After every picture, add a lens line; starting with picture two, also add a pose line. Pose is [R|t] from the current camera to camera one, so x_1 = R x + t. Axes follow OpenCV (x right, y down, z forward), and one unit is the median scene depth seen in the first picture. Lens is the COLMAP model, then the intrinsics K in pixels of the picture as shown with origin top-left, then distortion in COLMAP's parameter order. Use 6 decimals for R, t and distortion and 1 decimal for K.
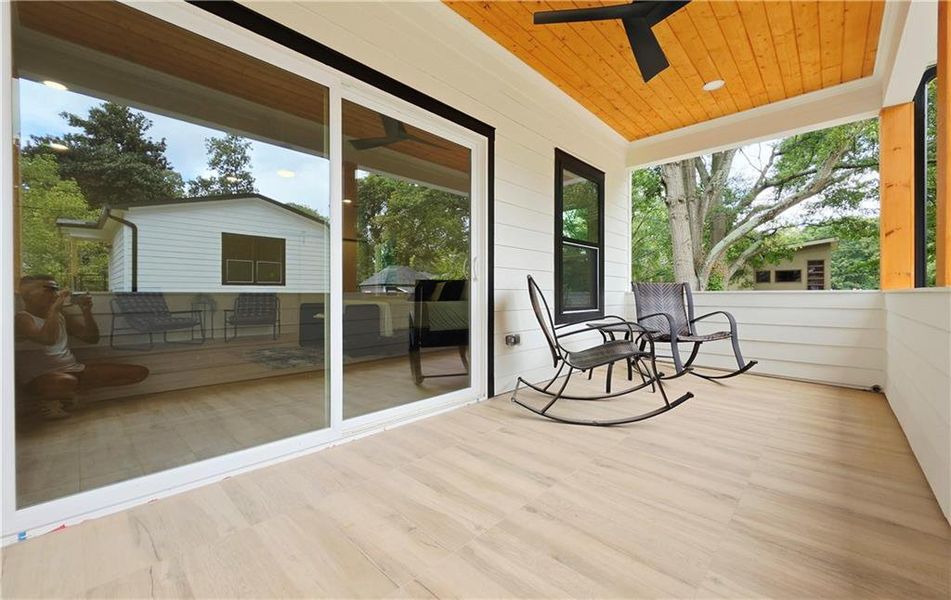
lens RADIAL K [[381.2, 0, 474.6], [0, 381.2, 297.5], [0, 0, 1]] dist [0.001826, -0.000008]
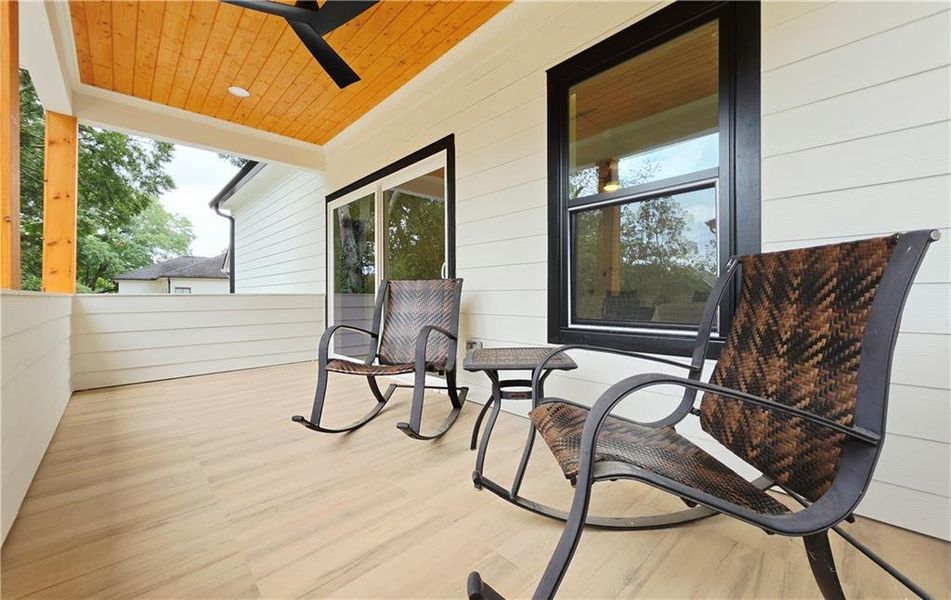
lens RADIAL K [[381.2, 0, 474.6], [0, 381.2, 297.5], [0, 0, 1]] dist [0.001826, -0.000008]
pose [[-0.051260, -0.000254, -0.998685, 1.634458], [-0.004889, 0.999988, -0.000004, -0.006842], [0.998673, 0.004882, -0.051260, 1.699770]]
